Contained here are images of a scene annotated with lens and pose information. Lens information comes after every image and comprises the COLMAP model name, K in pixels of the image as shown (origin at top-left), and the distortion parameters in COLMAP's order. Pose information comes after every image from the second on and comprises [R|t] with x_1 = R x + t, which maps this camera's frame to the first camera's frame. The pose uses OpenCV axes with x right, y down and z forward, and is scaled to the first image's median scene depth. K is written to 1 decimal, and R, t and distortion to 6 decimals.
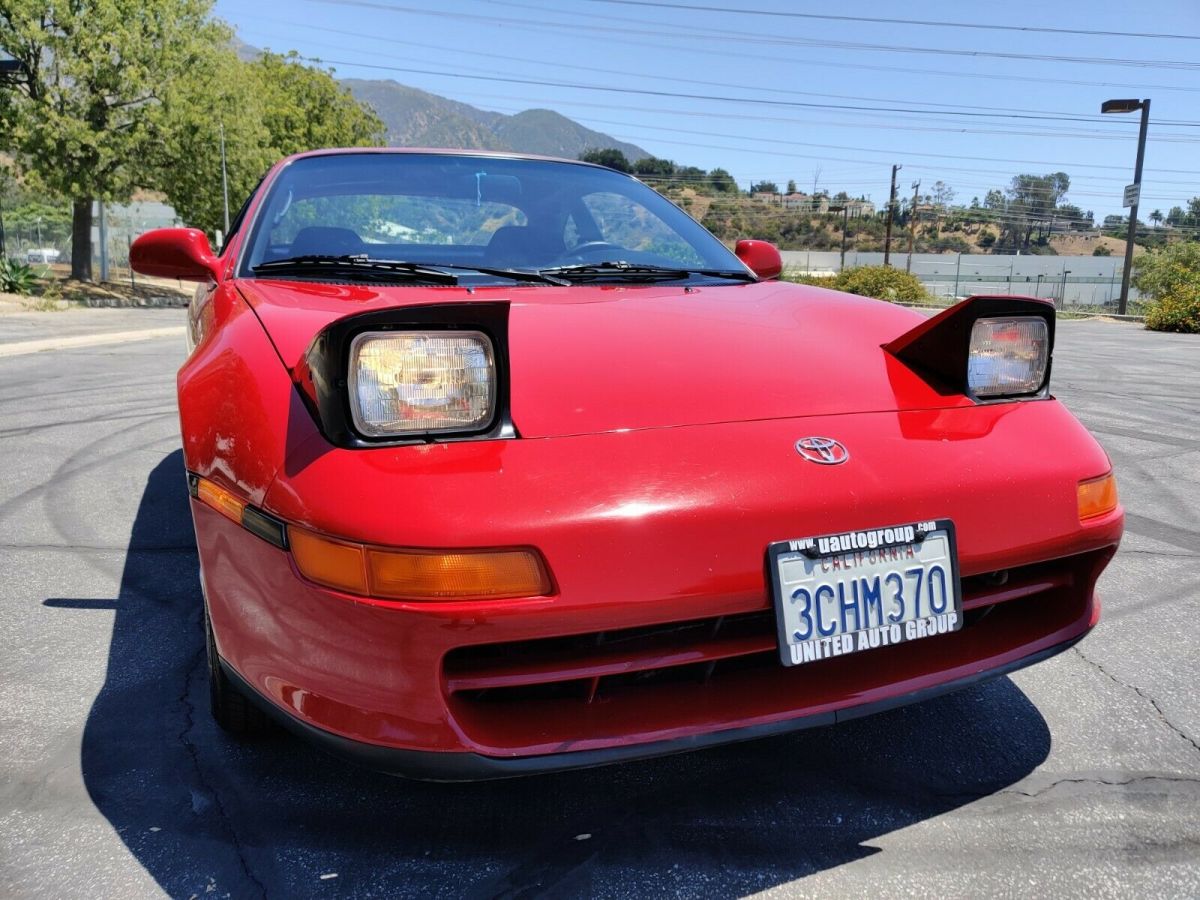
lens RADIAL K [[939.4, 0, 598.3], [0, 939.4, 462.5], [0, 0, 1]] dist [0.023690, -0.008488]
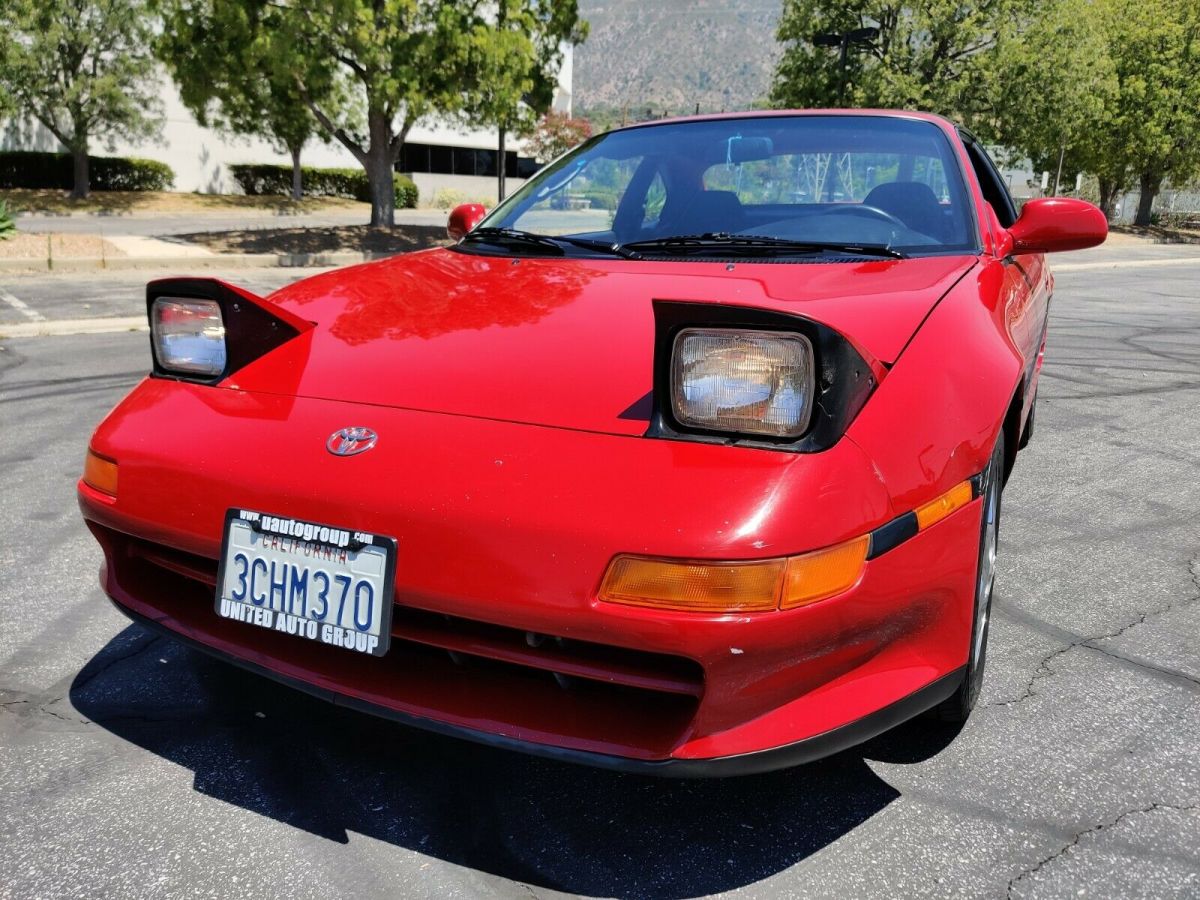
lens RADIAL K [[939.4, 0, 598.0], [0, 939.4, 445.0], [0, 0, 1]] dist [0.023690, -0.008488]
pose [[0.616427, 0.187203, -0.764835, 1.226678], [-0.153601, 0.981256, 0.116378, -0.174321], [0.772285, 0.045741, 0.633627, 0.585508]]
